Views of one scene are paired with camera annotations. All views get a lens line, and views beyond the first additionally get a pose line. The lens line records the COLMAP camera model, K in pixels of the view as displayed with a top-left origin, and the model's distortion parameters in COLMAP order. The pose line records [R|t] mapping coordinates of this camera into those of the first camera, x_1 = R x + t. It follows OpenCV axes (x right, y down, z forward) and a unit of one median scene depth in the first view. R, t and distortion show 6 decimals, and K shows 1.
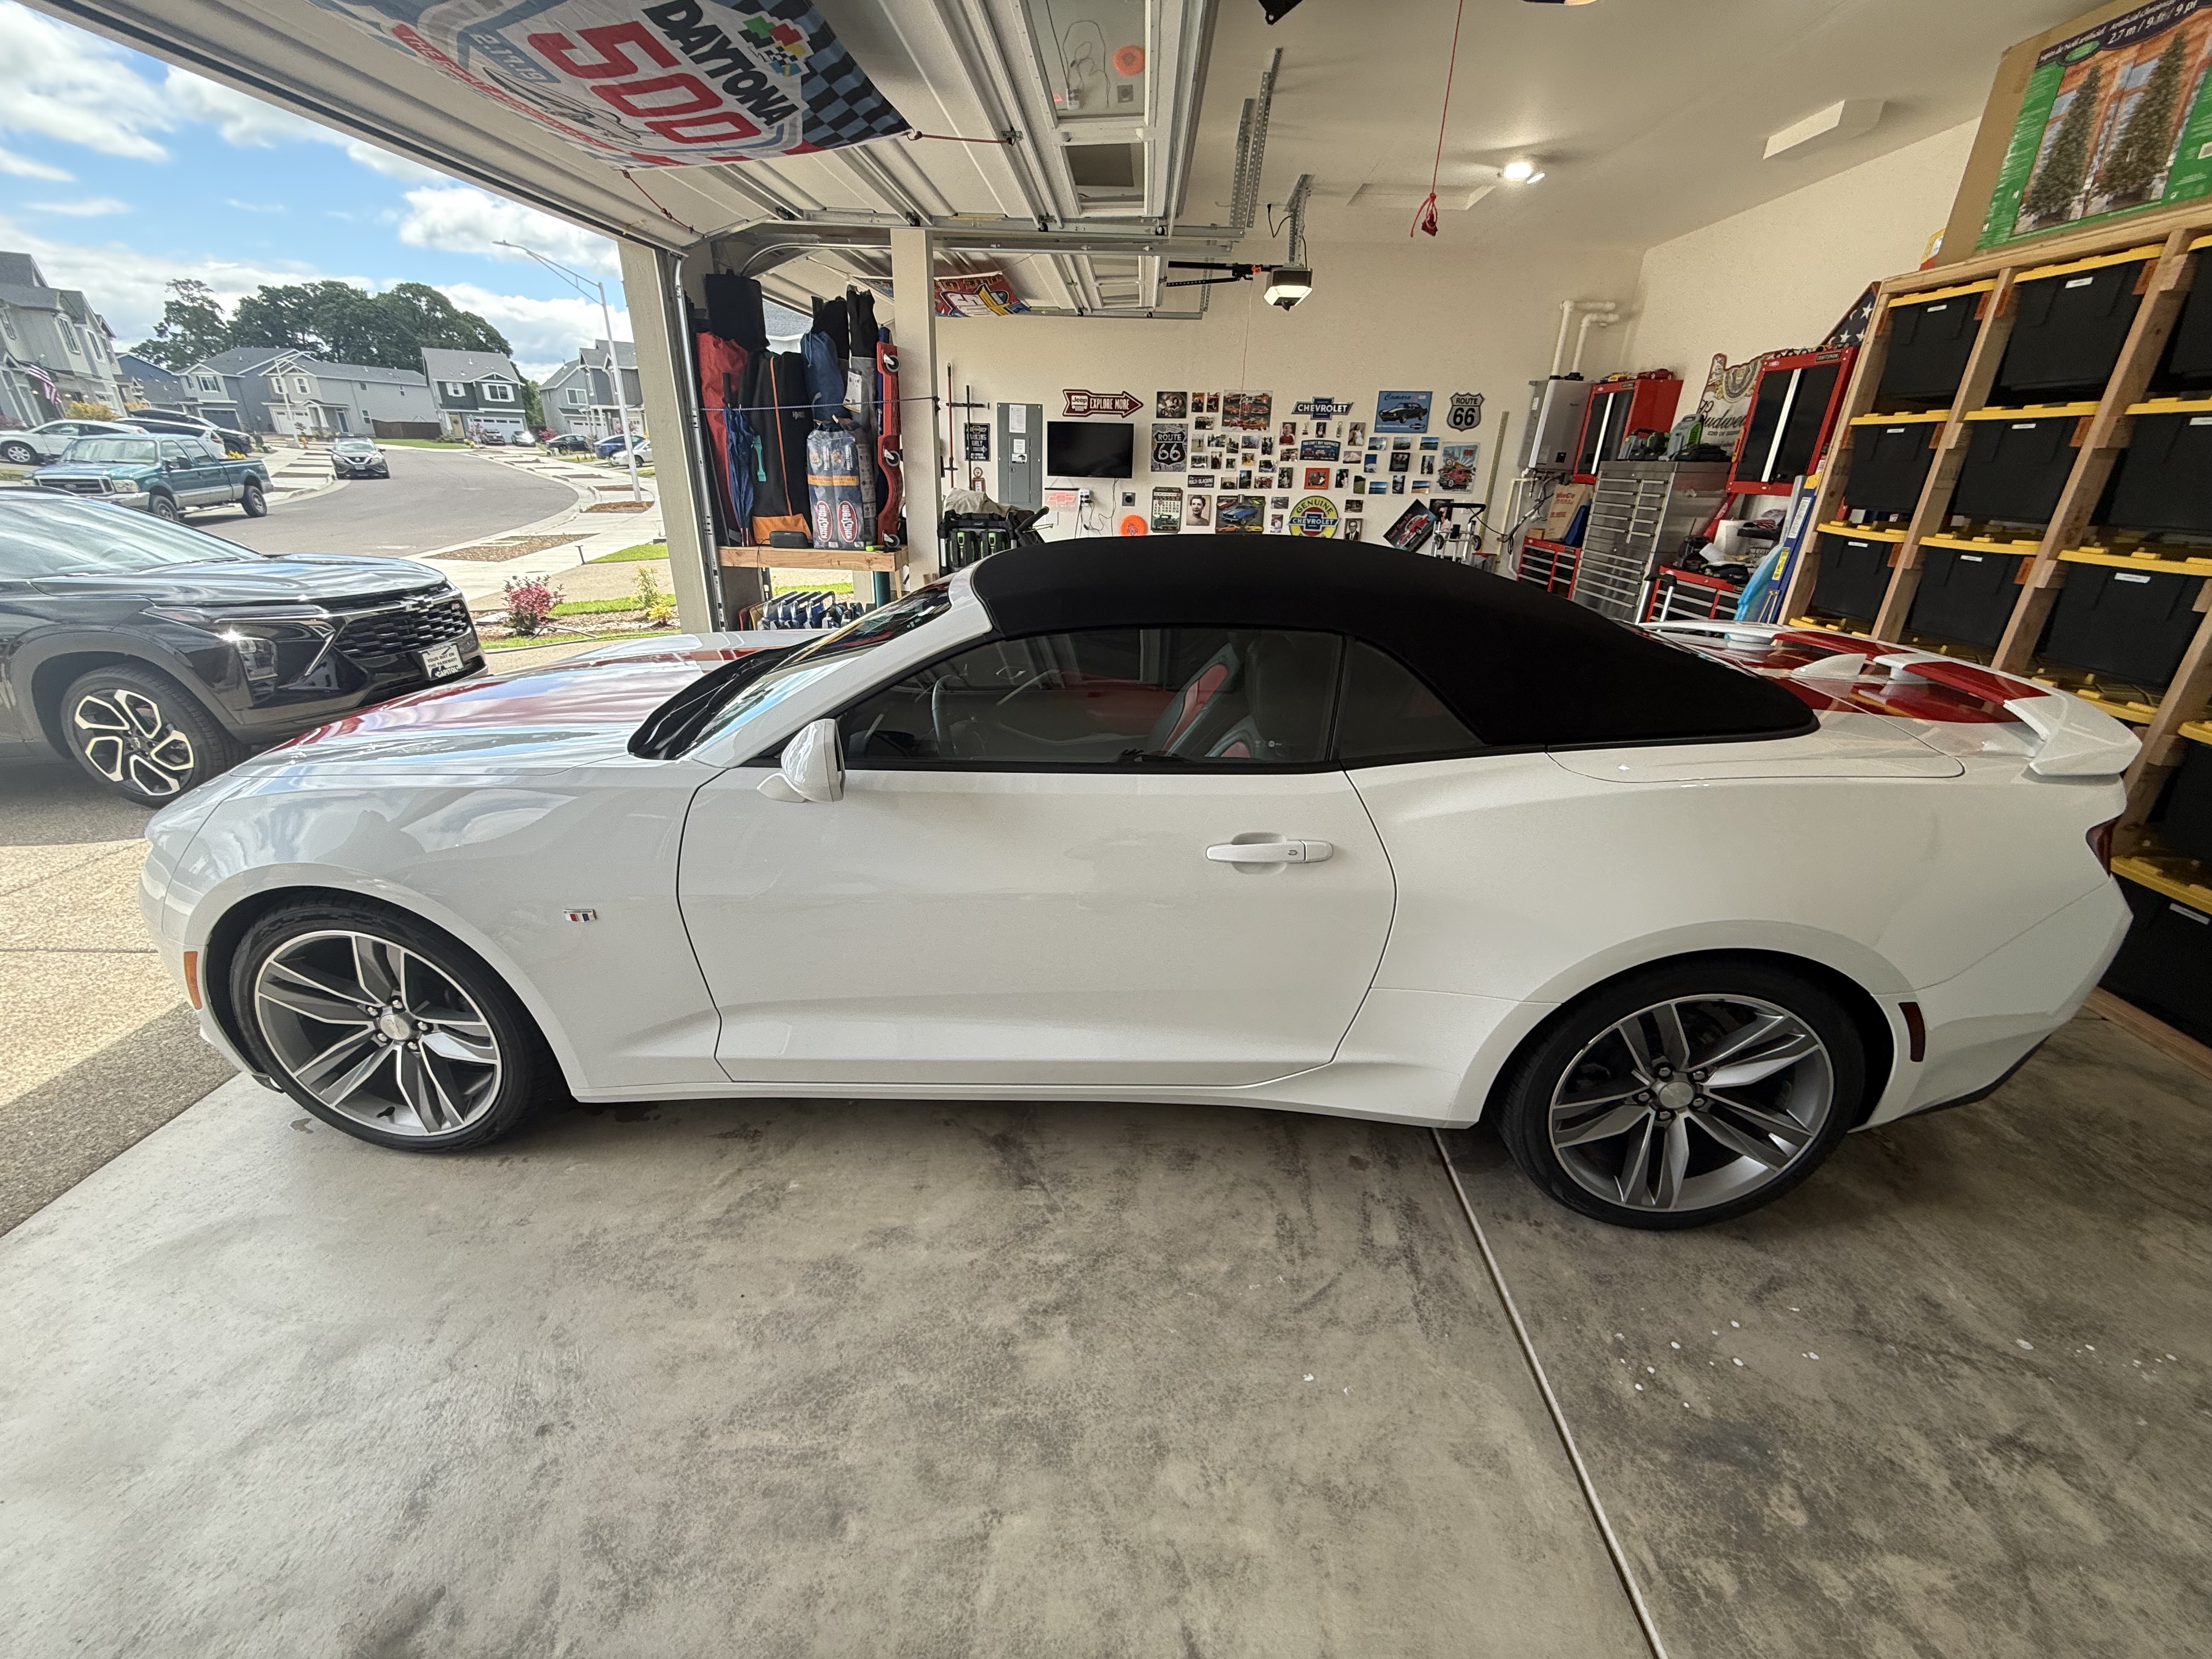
lens RADIAL K [[876.6, 0, 1101.9], [0, 876.6, 832.4], [0, 0, 1]] dist [0.000529, -0.000155]
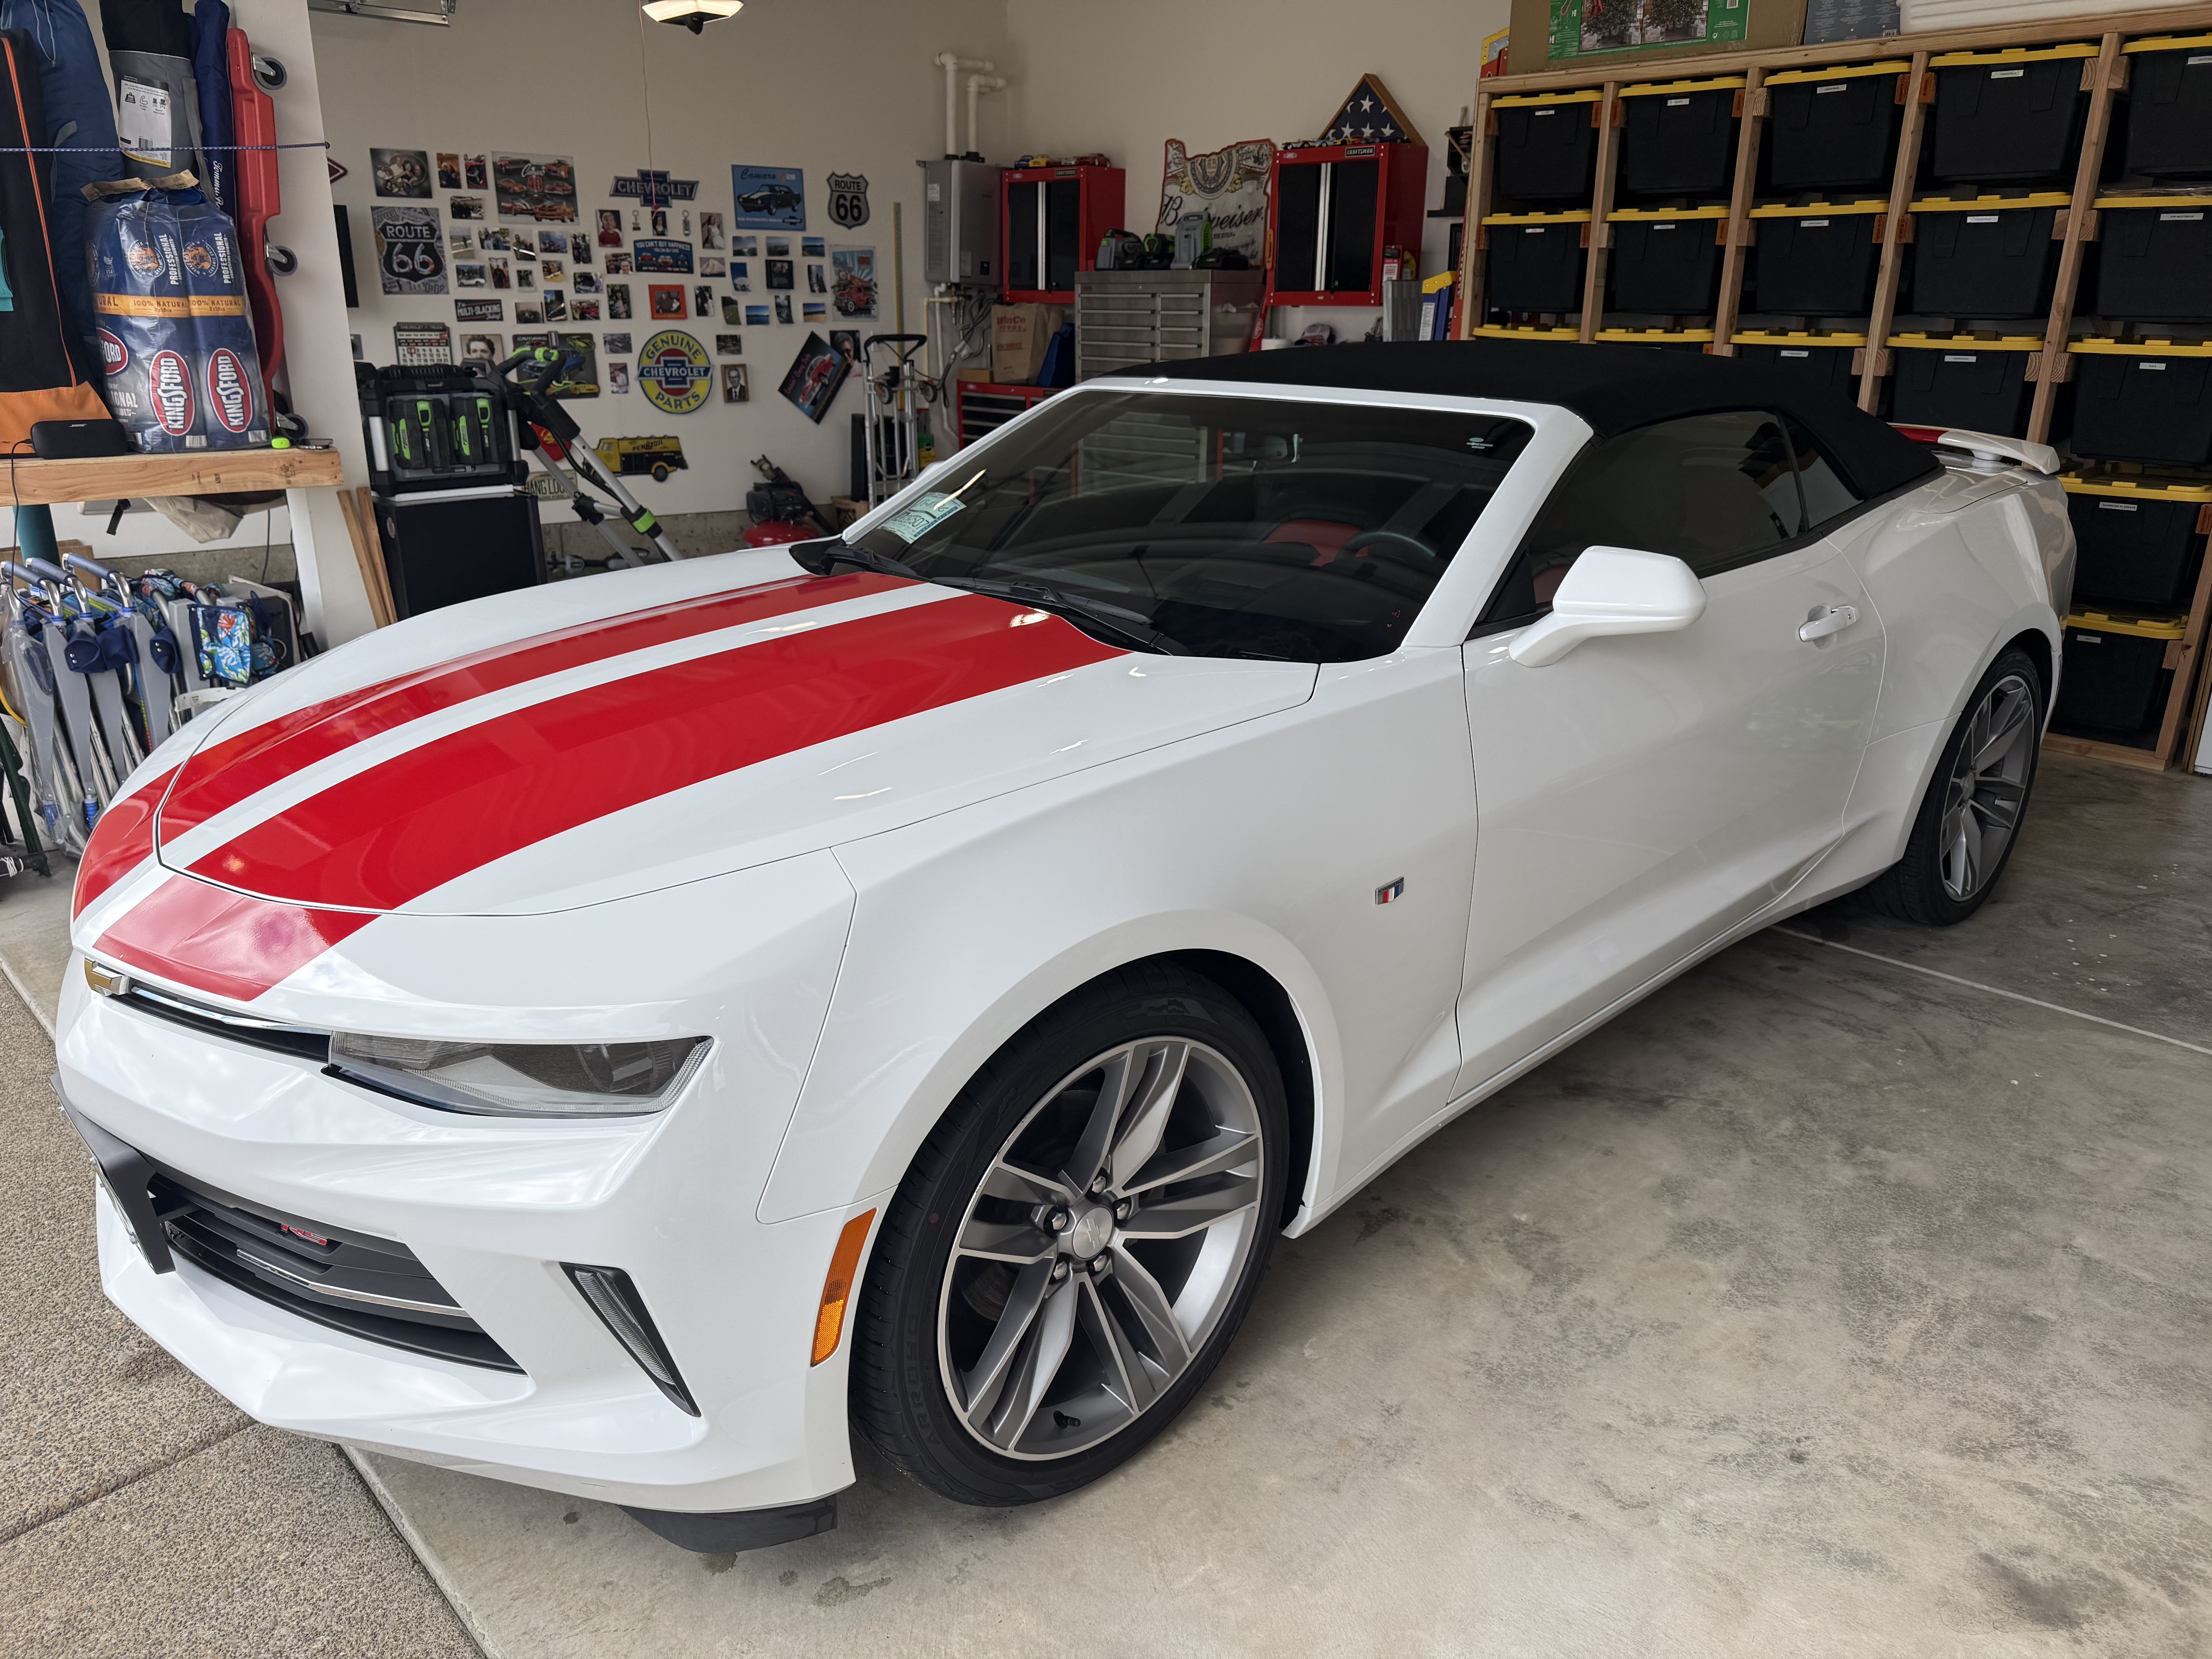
lens RADIAL K [[1555.2, 0, 1126.7], [0, 1555.2, 840.4], [0, 0, 1]] dist [0.020279, -0.025110]
pose [[0.689907, -0.250754, 0.679080, -0.395338], [0.291342, 0.954941, 0.056631, -0.018342], [-0.662682, 0.158774, 0.731876, 0.064559]]
